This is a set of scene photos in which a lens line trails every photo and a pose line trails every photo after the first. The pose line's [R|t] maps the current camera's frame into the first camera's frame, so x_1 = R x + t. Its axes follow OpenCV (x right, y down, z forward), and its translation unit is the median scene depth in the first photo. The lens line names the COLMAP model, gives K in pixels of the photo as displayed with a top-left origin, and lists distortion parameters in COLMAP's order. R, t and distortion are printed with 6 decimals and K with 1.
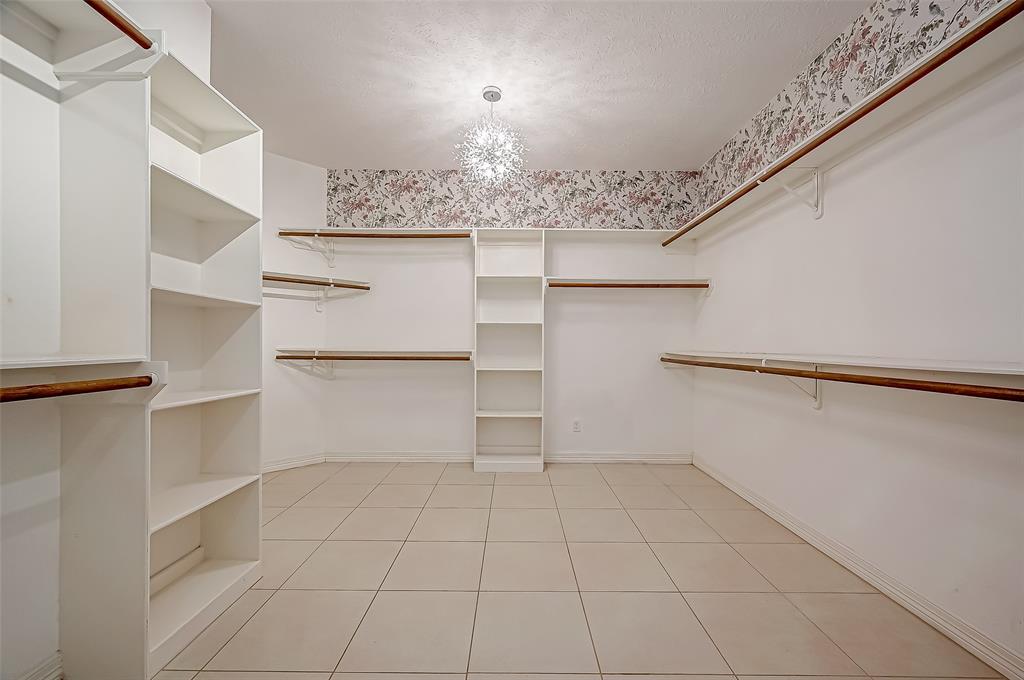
lens RADIAL K [[405.3, 0, 513.0], [0, 405.3, 345.5], [0, 0, 1]] dist [-0.000714, 0.000062]
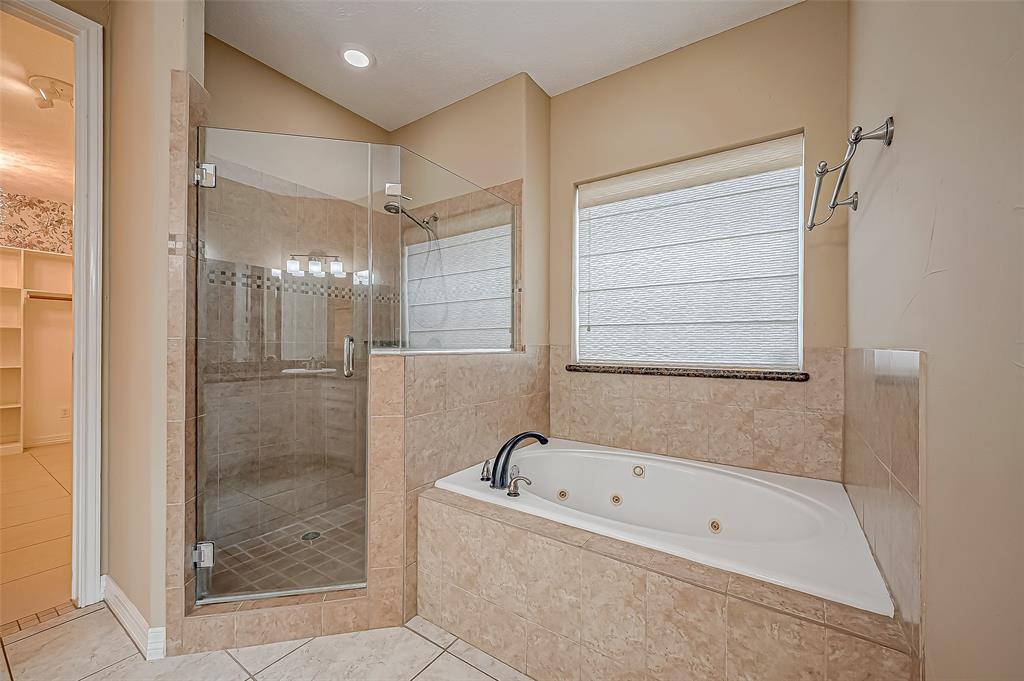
lens RADIAL K [[405.3, 0, 513.0], [0, 405.3, 346.0], [0, 0, 1]] dist [-0.000714, 0.000062]
pose [[0.562102, -0.002339, 0.827064, -0.093123], [0.003350, 0.999994, 0.000551, 0.002033], [-0.827061, 0.002461, 0.562107, -0.806910]]
